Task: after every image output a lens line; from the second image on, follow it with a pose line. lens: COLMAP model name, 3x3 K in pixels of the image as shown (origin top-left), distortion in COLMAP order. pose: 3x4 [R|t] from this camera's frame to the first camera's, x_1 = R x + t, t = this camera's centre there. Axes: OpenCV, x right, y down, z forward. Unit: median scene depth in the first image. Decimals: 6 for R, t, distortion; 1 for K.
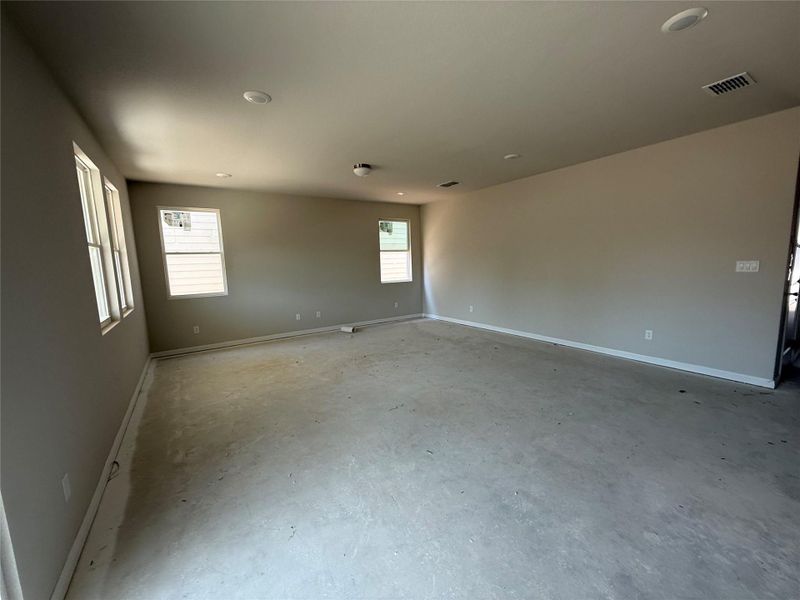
lens RADIAL K [[317.0, 0, 399.9], [0, 317.0, 311.0], [0, 0, 1]] dist [0.000616, 0.000041]
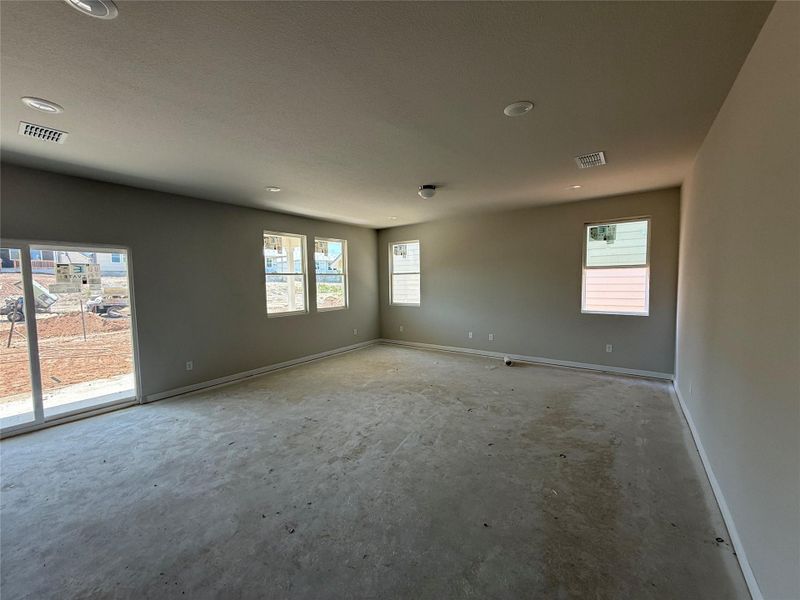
lens RADIAL K [[322.1, 0, 400.0], [0, 322.1, 300.0], [0, 0, 1]] dist [0.000887, 0.000208]
pose [[0.337785, 0.079278, -0.937879, 0.684321], [-0.145037, 0.988929, 0.031356, -0.113461], [0.929982, 0.125436, 0.345543, 0.528731]]
